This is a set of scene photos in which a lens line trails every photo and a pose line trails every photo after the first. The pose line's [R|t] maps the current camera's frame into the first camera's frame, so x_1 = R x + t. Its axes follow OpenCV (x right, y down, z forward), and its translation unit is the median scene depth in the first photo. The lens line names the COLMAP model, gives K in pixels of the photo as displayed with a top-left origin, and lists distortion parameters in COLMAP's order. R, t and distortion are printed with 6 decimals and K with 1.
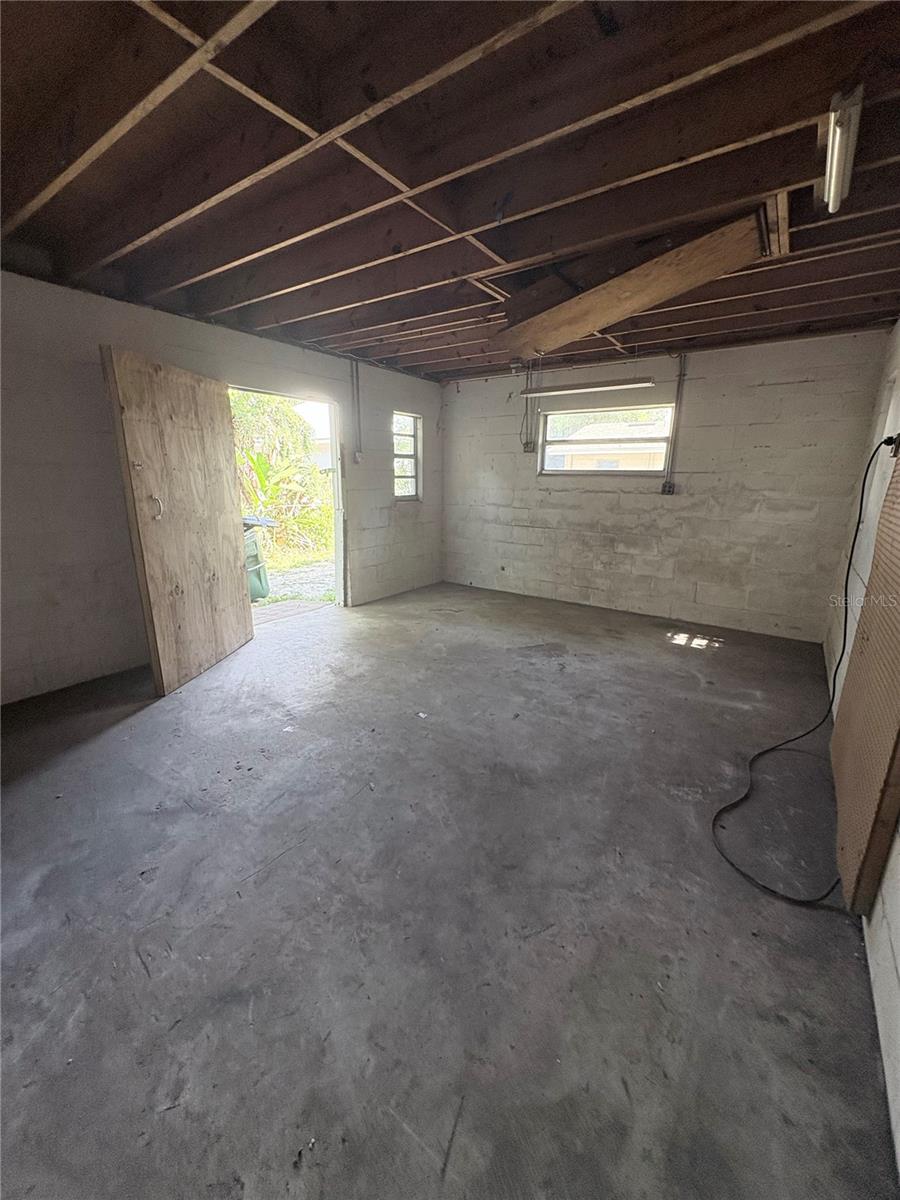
lens RADIAL K [[479.7, 0, 450.0], [0, 479.7, 600.0], [0, 0, 1]] dist [0.001091, 0.000141]
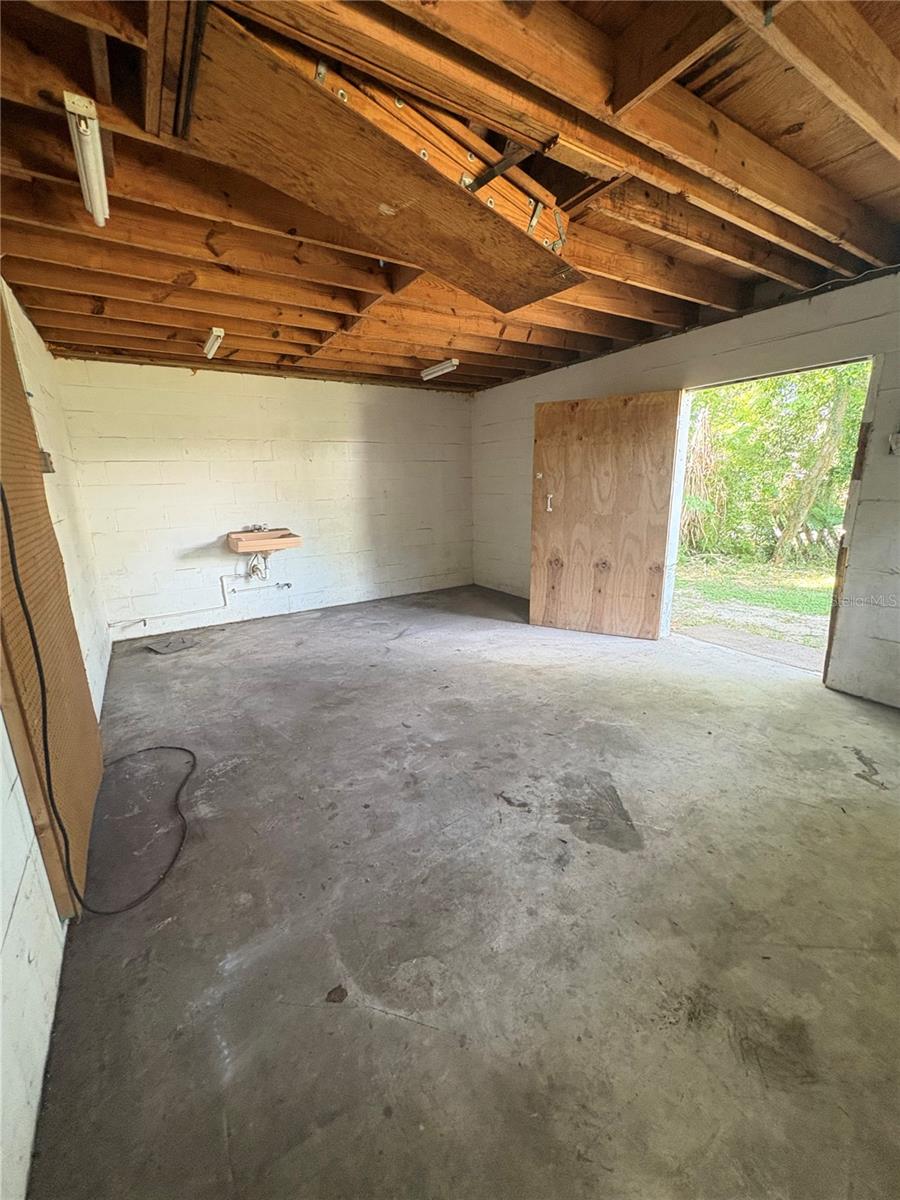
lens RADIAL K [[479.7, 0, 450.0], [0, 479.7, 600.0], [0, 0, 1]] dist [0.001091, 0.000141]
pose [[-0.379284, 0.224482, -0.897637, 0.785609], [-0.216094, 0.921806, 0.321834, -0.282537], [0.899693, 0.316040, -0.301117, 1.089488]]
